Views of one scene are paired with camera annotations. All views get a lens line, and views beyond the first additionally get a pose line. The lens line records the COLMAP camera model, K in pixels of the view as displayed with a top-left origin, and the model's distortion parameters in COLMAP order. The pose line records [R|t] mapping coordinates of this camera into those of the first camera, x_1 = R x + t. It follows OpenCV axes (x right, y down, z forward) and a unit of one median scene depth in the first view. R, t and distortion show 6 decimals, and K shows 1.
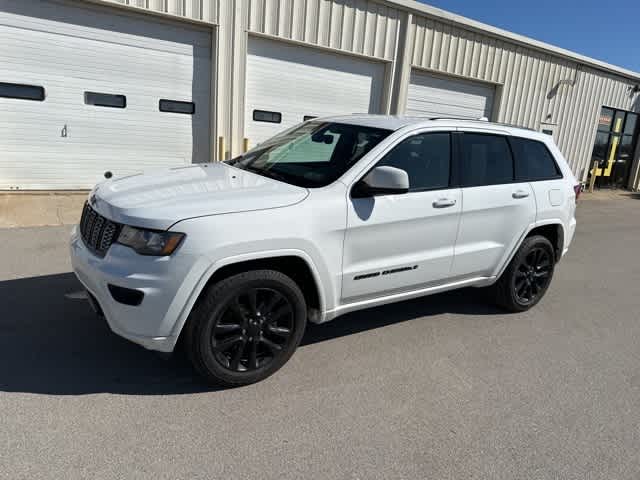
lens RADIAL K [[455.1, 0, 320.0], [0, 455.1, 240.0], [0, 0, 1]] dist [0.000928, -0.004748]
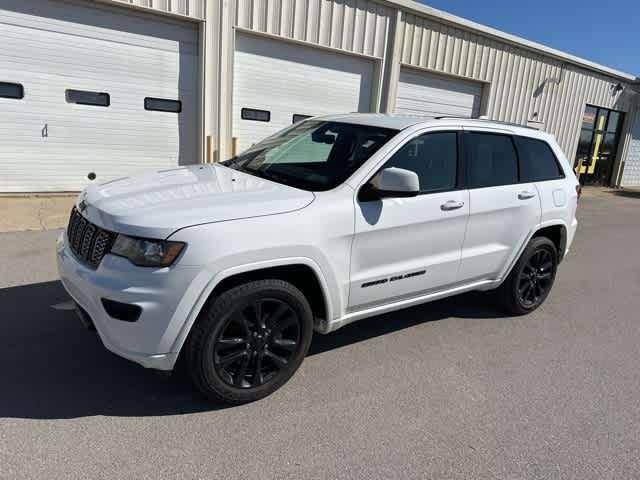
lens RADIAL K [[455.1, 0, 320.0], [0, 455.1, 240.0], [0, 0, 1]] dist [0.000928, -0.004748]
pose [[0.999371, -0.010394, 0.033915, -0.029978], [0.010268, 0.999940, 0.003865, -0.011099], [-0.033953, -0.003515, 0.999417, 0.036504]]
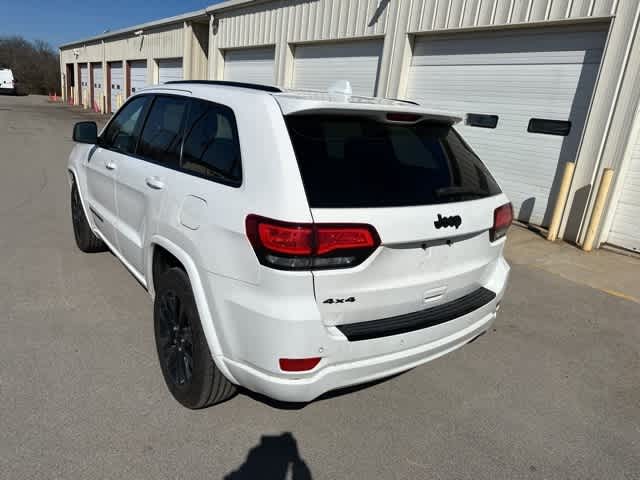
lens RADIAL K [[460.6, 0, 320.0], [0, 460.6, 240.0], [0, 0, 1]] dist [0.049940, -0.049994]
pose [[0.057643, 0.199065, -0.978290, 1.023760], [-0.327260, 0.929542, 0.169863, -0.195940], [0.943174, 0.310364, 0.118727, 1.046205]]
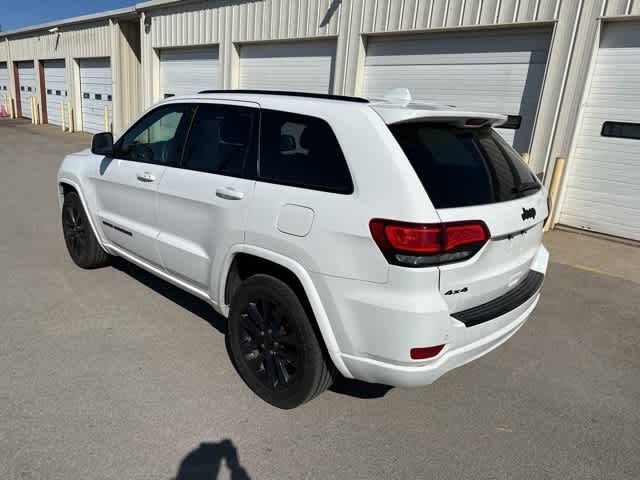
lens RADIAL K [[460.6, 0, 320.0], [0, 460.6, 240.0], [0, 0, 1]] dist [0.049940, -0.049994]
pose [[0.226166, 0.195874, -0.954192, 1.028254], [-0.285538, 0.949874, 0.127309, -0.146100], [0.931299, 0.243665, 0.270759, 0.855876]]
